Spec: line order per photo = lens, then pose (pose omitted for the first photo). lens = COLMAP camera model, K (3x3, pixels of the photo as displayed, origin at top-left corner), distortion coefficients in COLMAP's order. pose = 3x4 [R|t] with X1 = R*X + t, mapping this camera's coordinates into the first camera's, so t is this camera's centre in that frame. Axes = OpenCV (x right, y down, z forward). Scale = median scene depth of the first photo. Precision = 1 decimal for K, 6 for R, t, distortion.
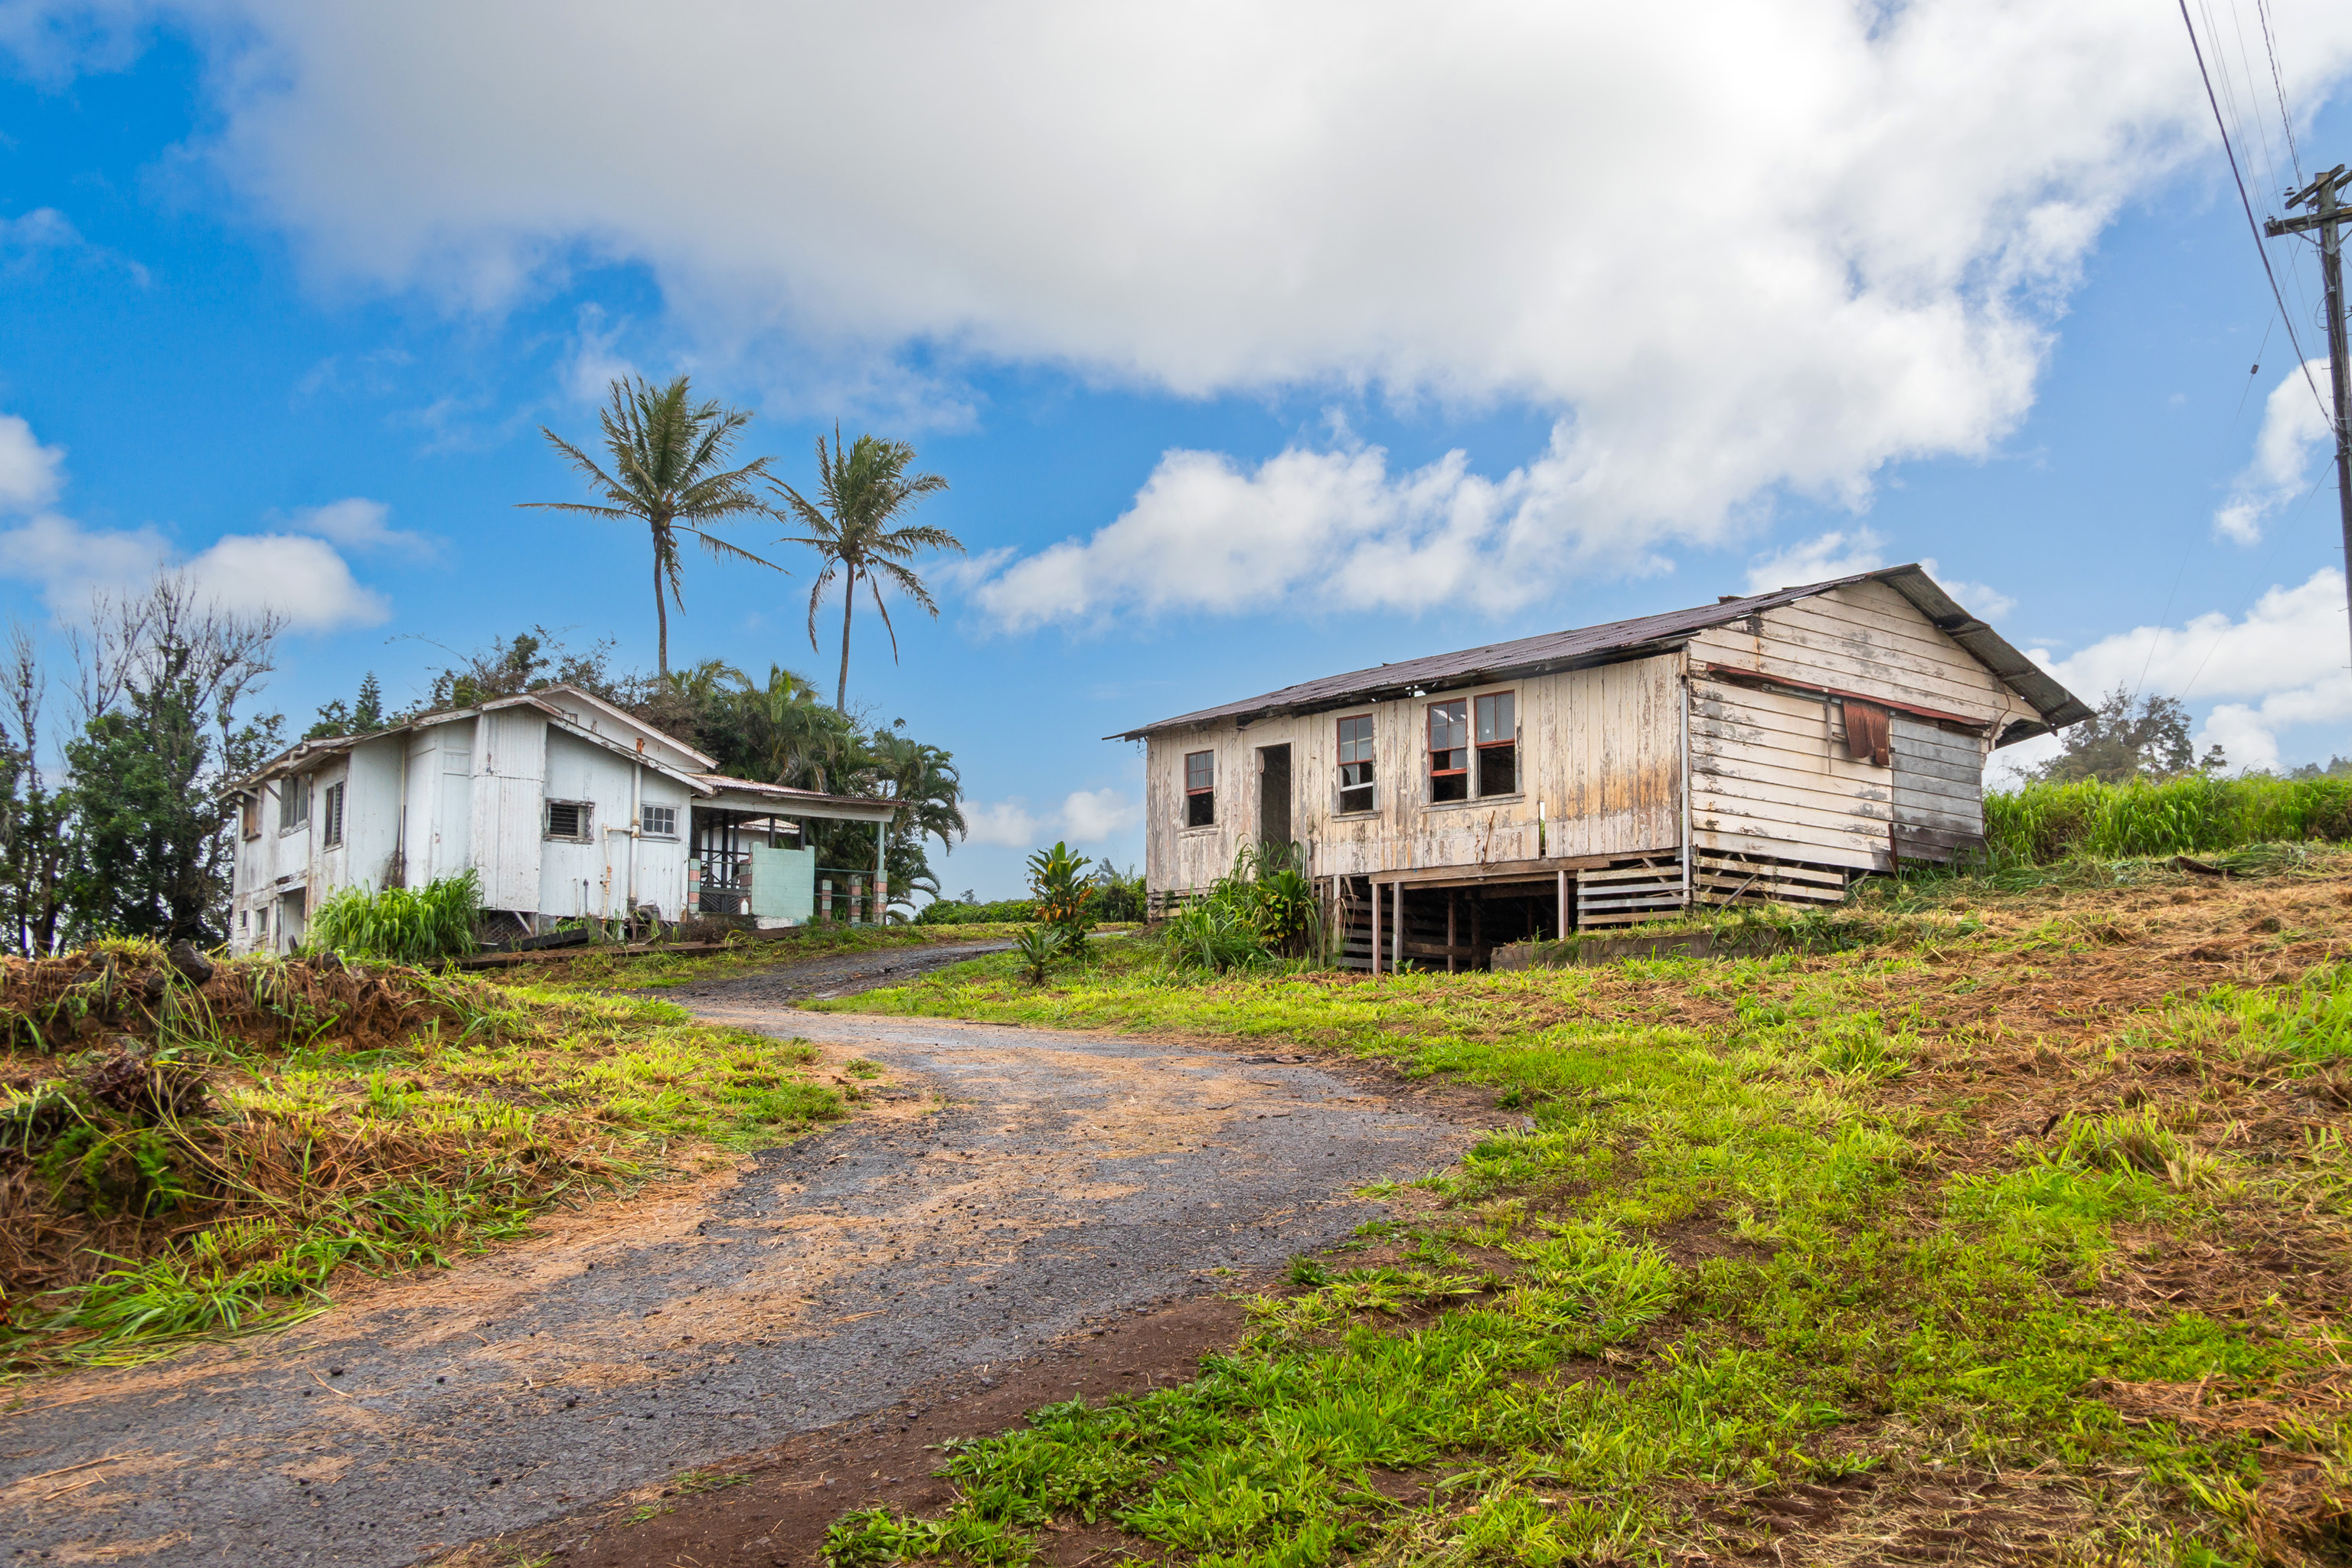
lens RADIAL K [[2192.8, 0, 1151.5], [0, 2192.8, 796.7], [0, 0, 1]] dist [0.059908, 0.000000]
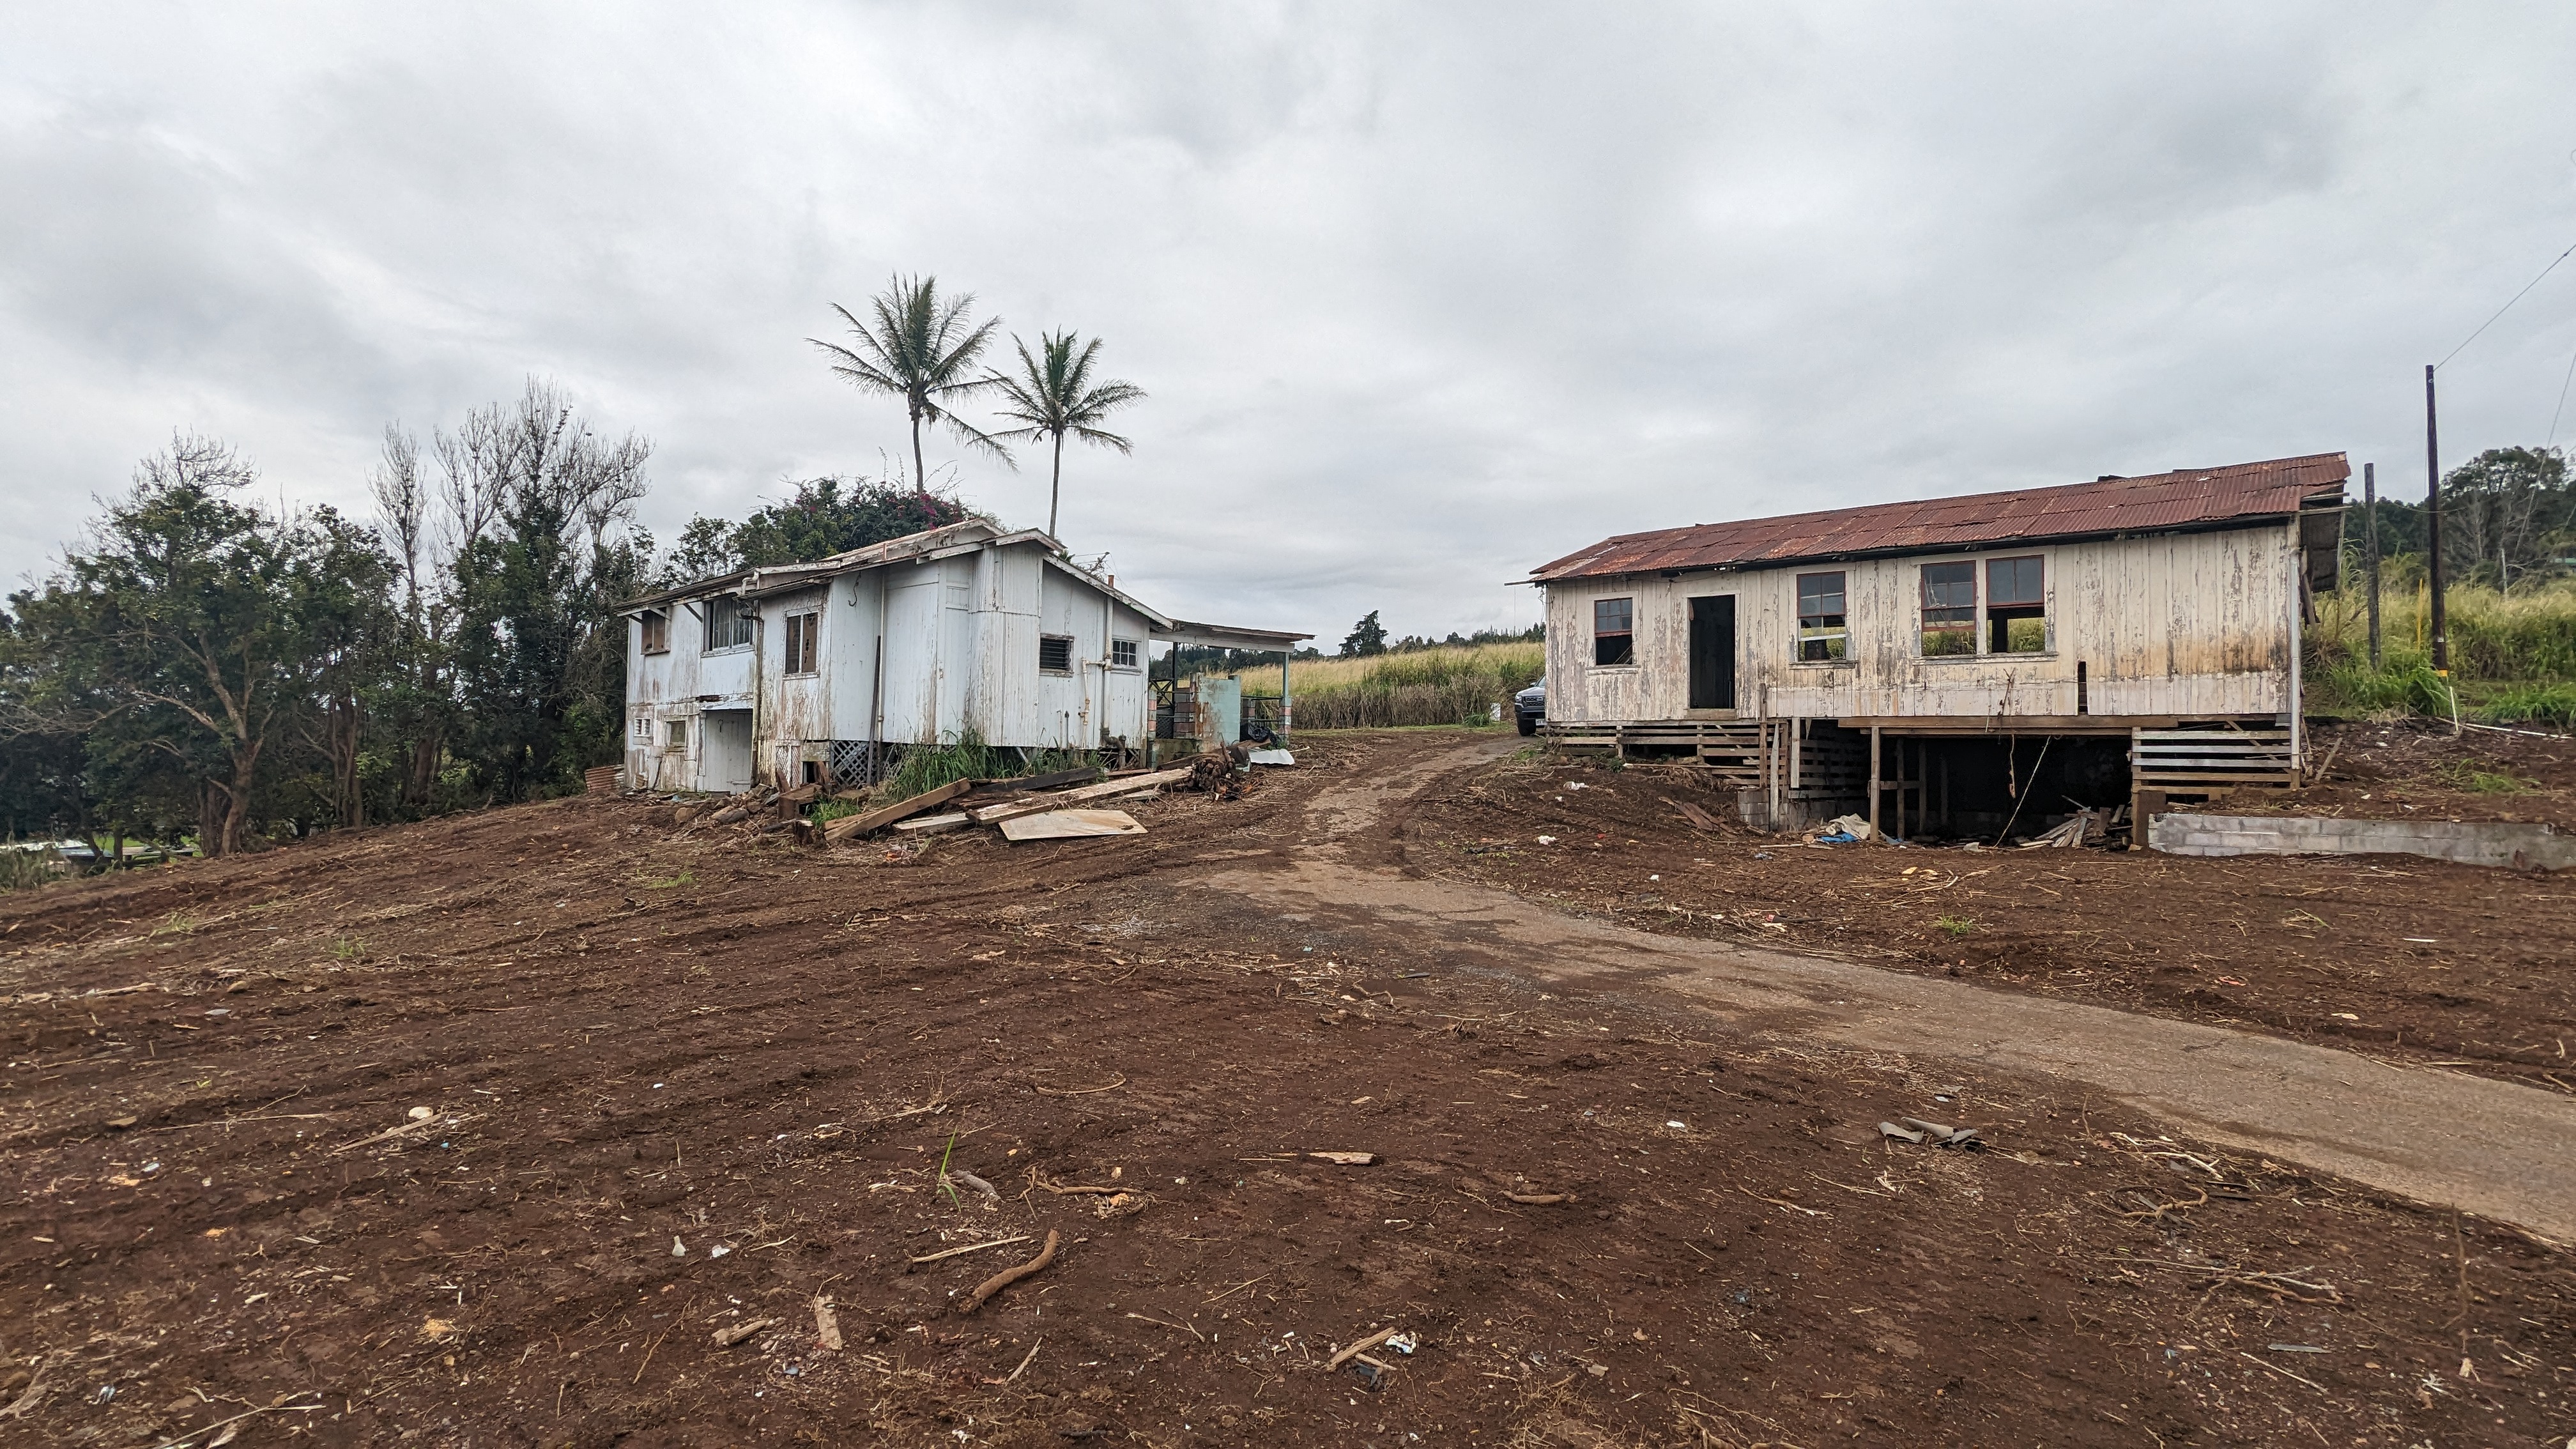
lens RADIAL K [[1225.7, 0, 1284.3], [0, 1225.7, 719.8], [0, 0, 1]] dist [0.011871, -0.001839]
pose [[0.978495, -0.003042, 0.206250, -0.304862], [-0.018622, 0.994505, 0.103015, -0.022437], [-0.205430, -0.104641, 0.973062, 0.453142]]
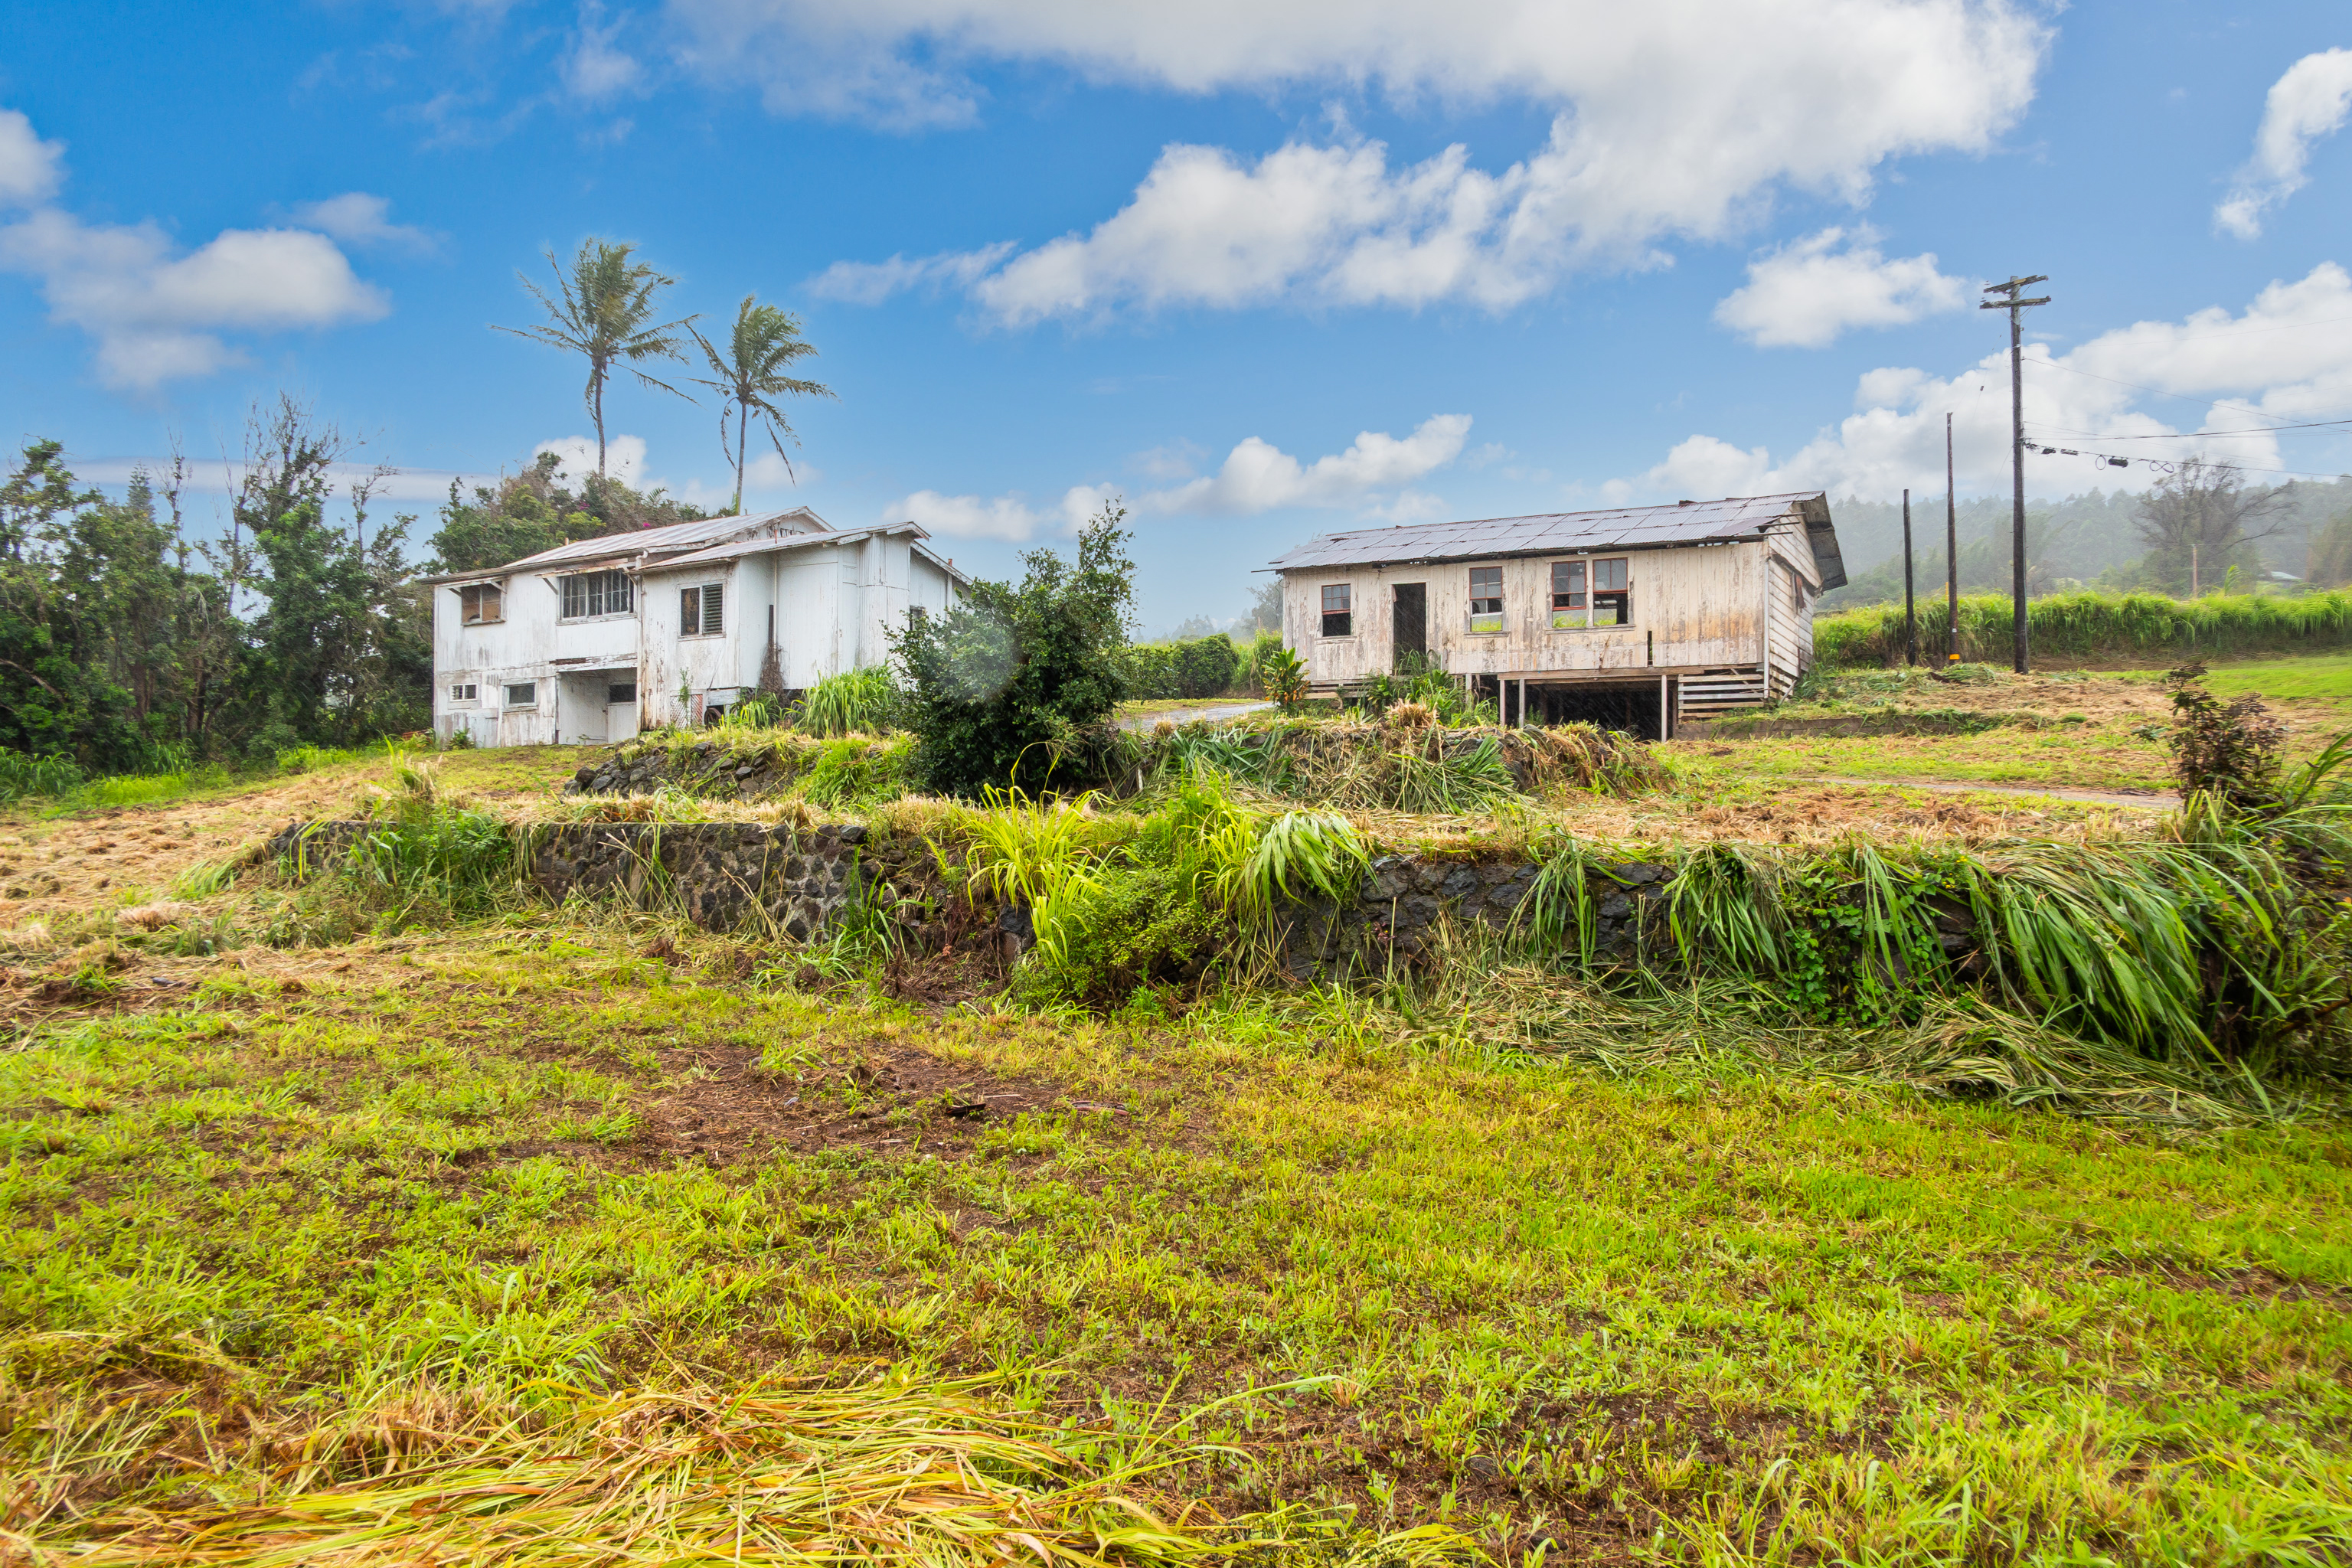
lens RADIAL K [[1651.9, 0, 1177.3], [0, 1651.9, 771.4], [0, 0, 1]] dist [0.000025, -0.005880]
pose [[0.922379, -0.011201, 0.386125, -0.548263], [-0.032304, 0.993841, 0.105999, -0.011054], [-0.384934, -0.110244, 0.916336, 0.031682]]
